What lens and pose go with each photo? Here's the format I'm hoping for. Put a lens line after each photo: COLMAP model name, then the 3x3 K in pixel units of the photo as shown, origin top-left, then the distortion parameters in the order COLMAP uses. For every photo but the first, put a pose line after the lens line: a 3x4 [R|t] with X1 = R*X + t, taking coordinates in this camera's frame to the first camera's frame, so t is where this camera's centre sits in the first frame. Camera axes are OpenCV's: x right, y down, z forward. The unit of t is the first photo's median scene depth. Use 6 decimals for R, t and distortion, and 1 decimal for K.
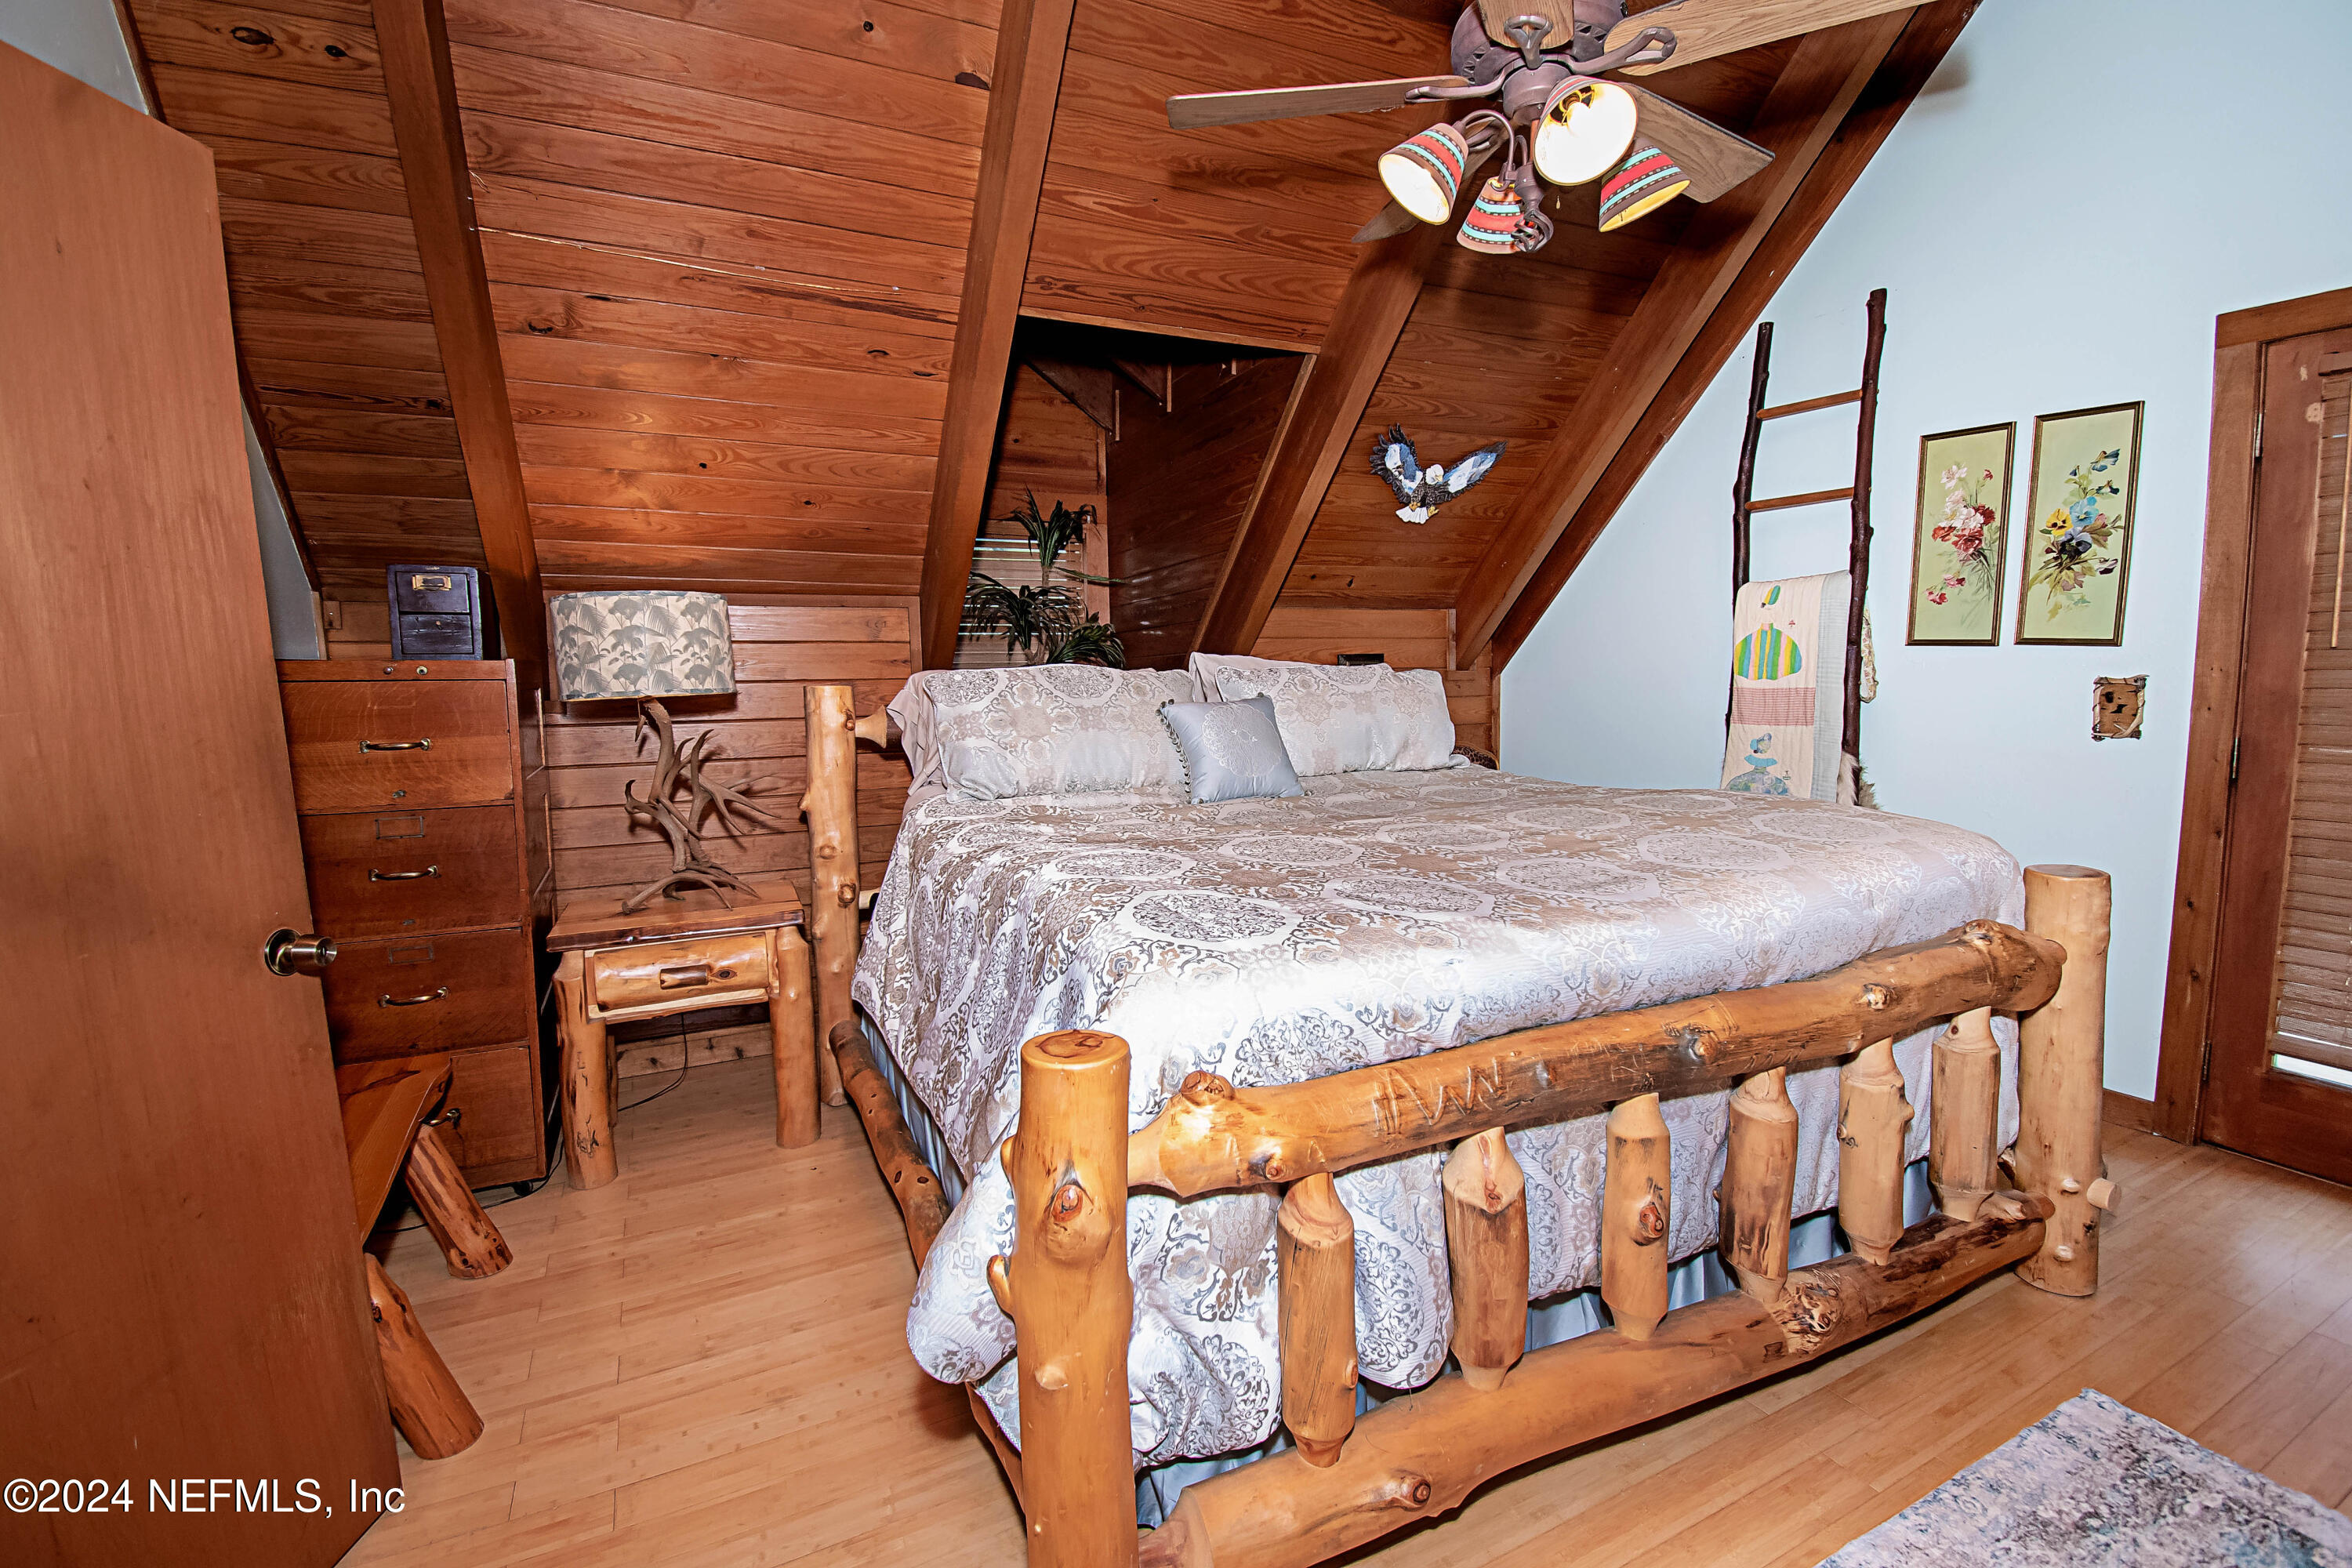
lens RADIAL K [[1038.9, 0, 1191.8], [0, 1038.9, 782.9], [0, 0, 1]] dist [0.023172, -0.028840]
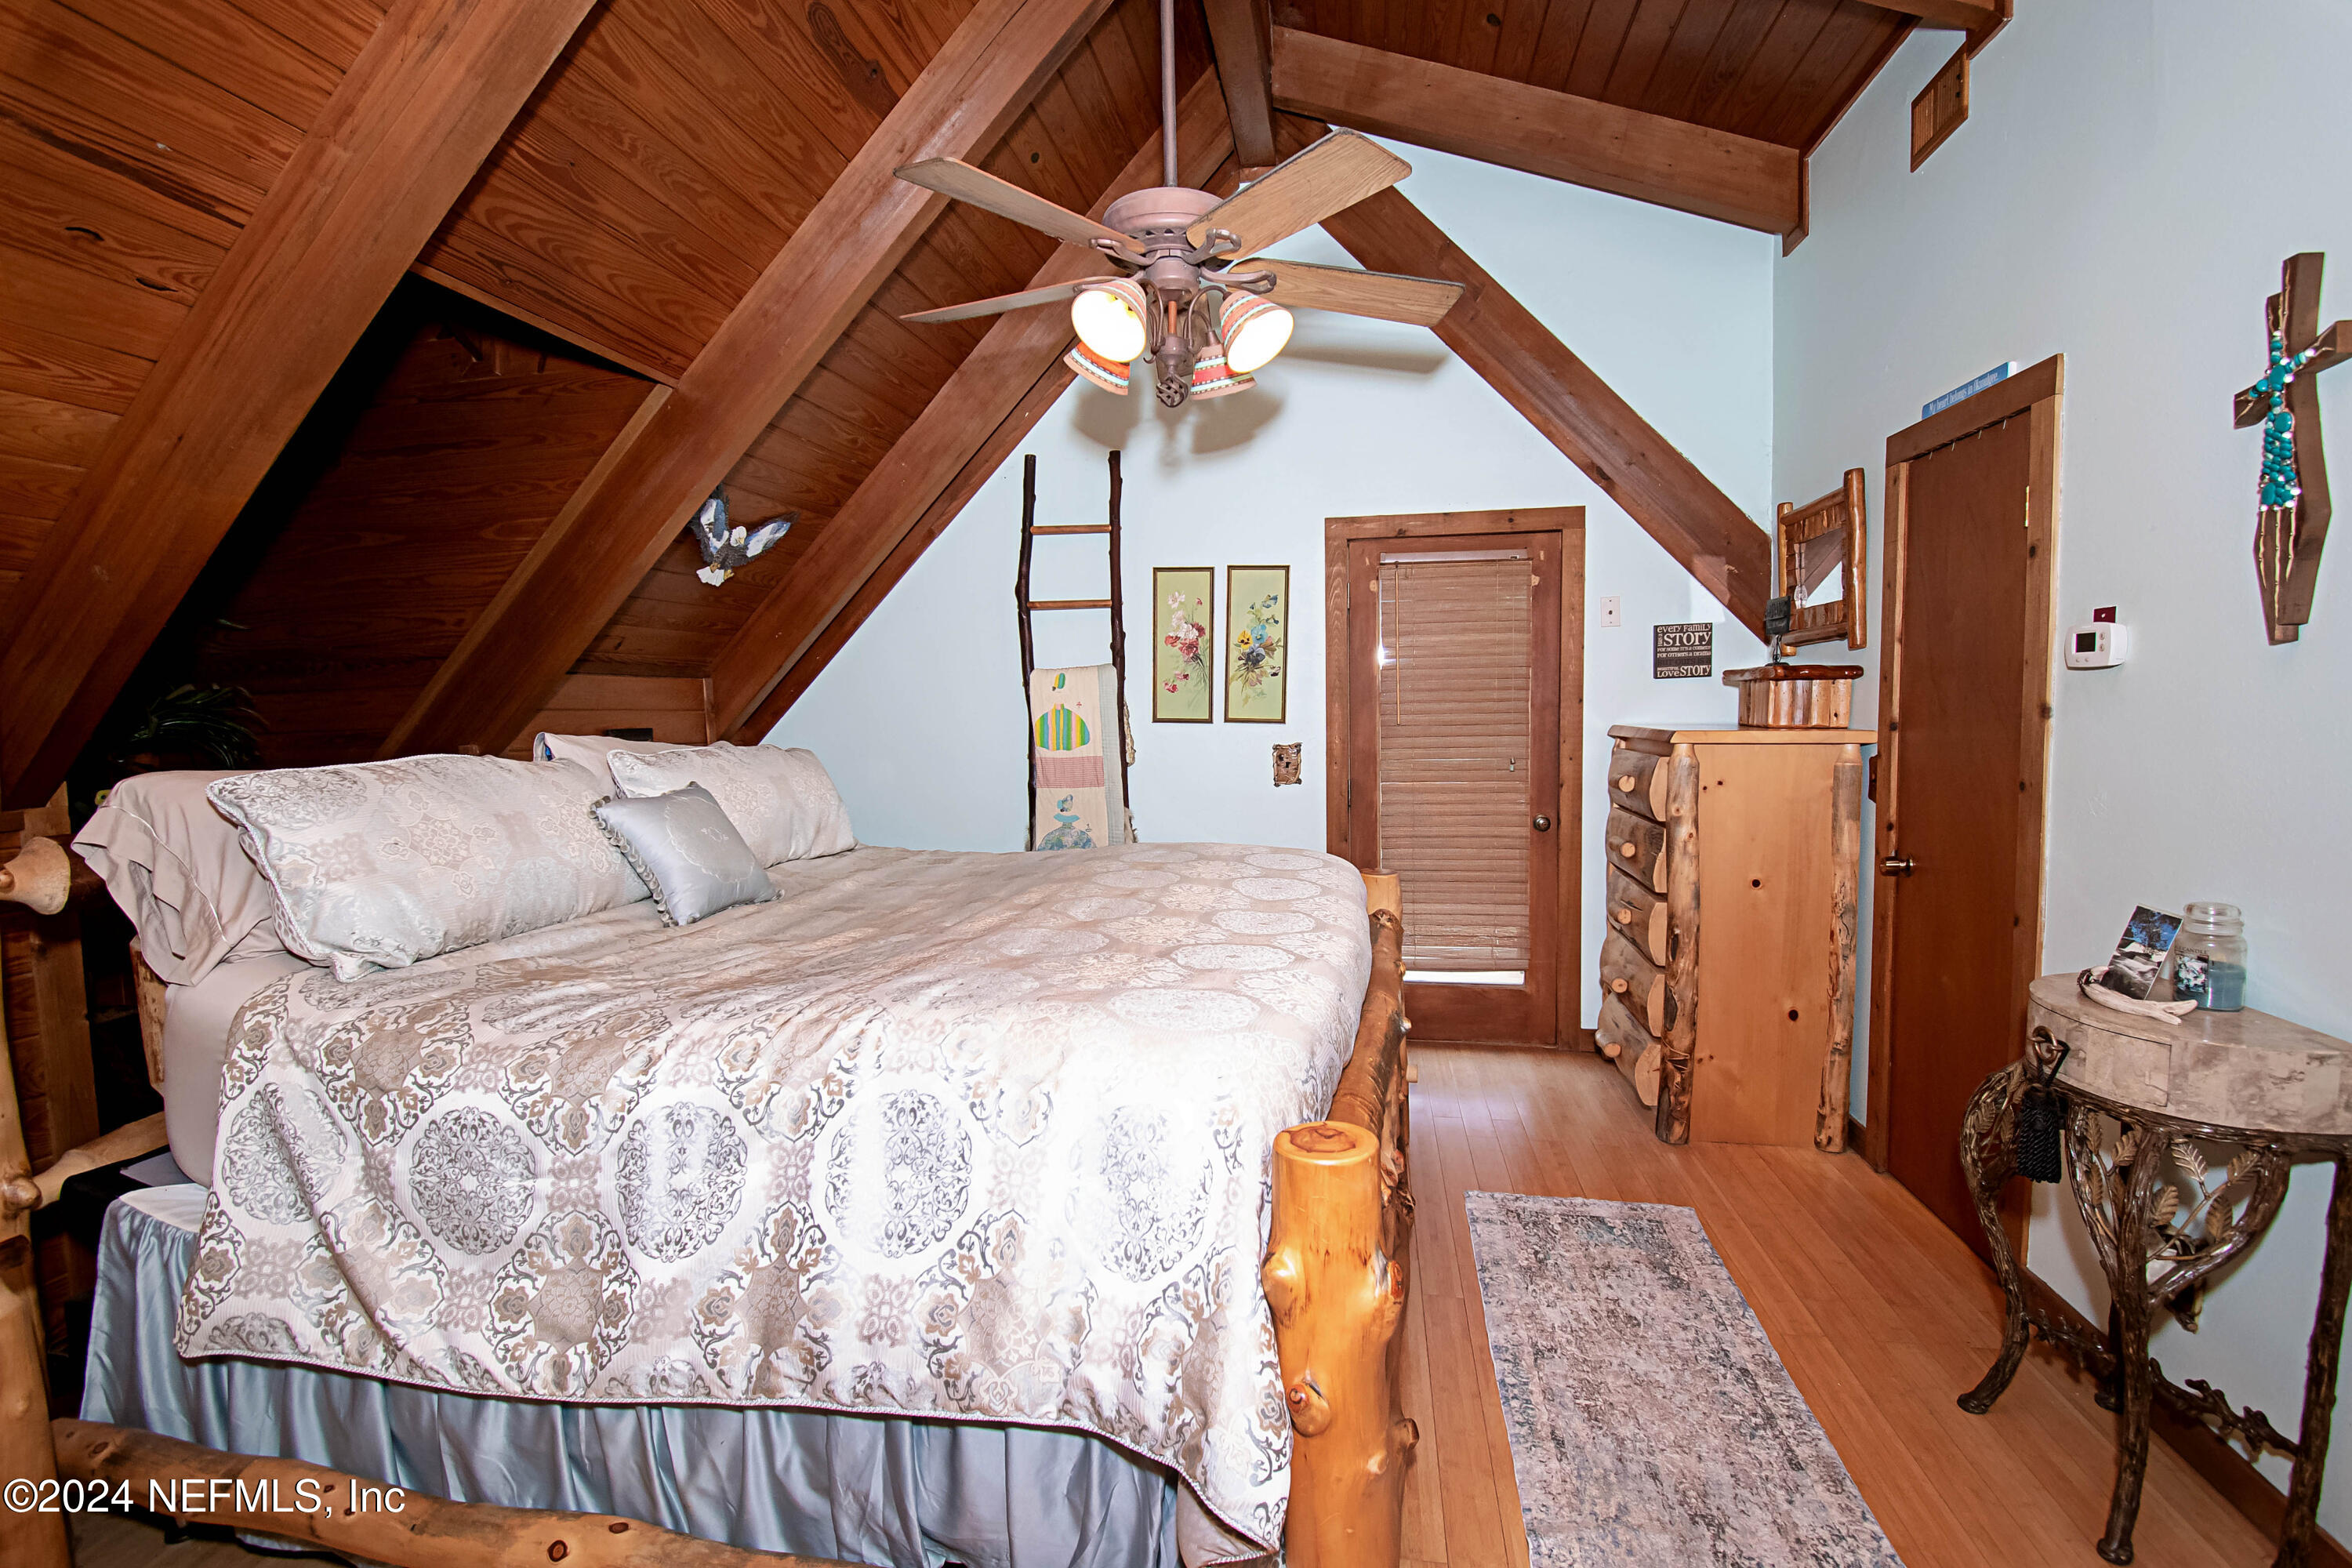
lens RADIAL K [[1065.6, 0, 1199.7], [0, 1065.6, 781.9], [0, 0, 1]] dist [0.022712, -0.028318]
pose [[0.585659, -0.048816, 0.809087, -0.424748], [0.097090, 0.995223, -0.010232, -0.042125], [-0.804722, 0.084547, 0.587600, 0.185864]]
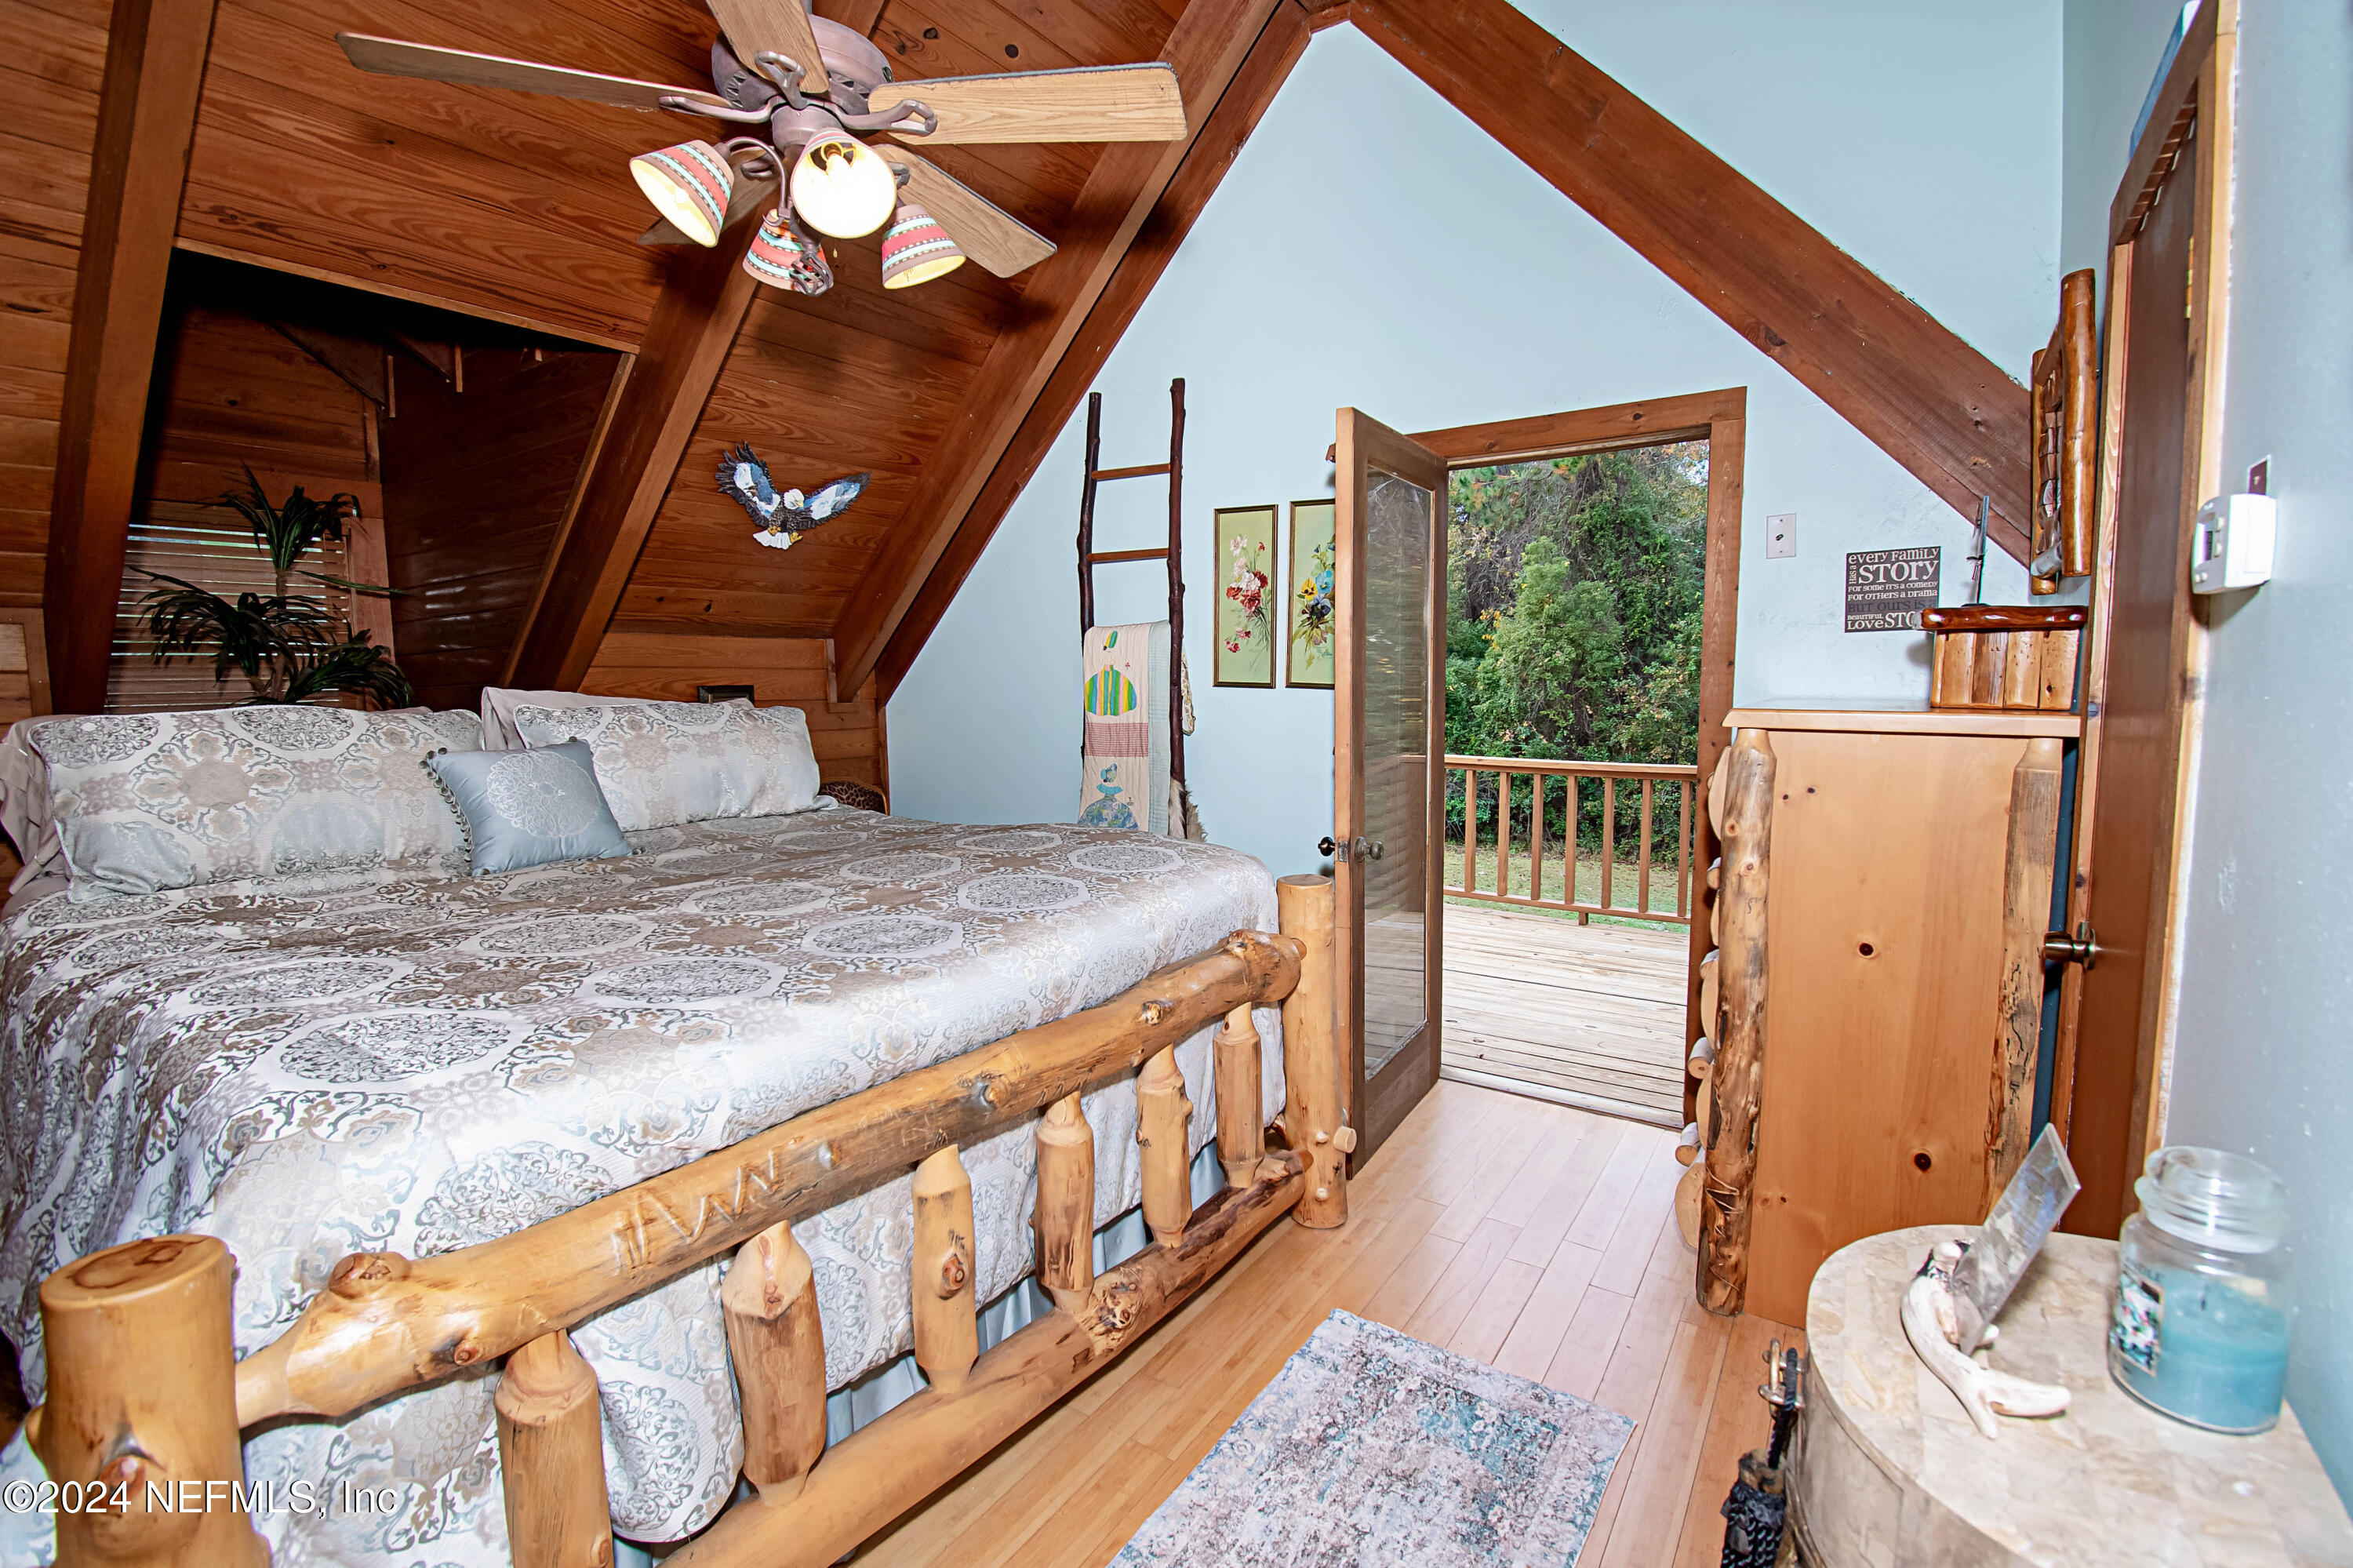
lens RADIAL K [[1055.3, 0, 1189.7], [0, 1055.3, 784.0], [0, 0, 1]] dist [0.020927, -0.027598]
pose [[0.866502, -0.039932, 0.497574, 0.077053], [0.048607, 0.998808, -0.004488, -0.021044], [-0.496801, 0.028075, 0.867410, -0.011350]]
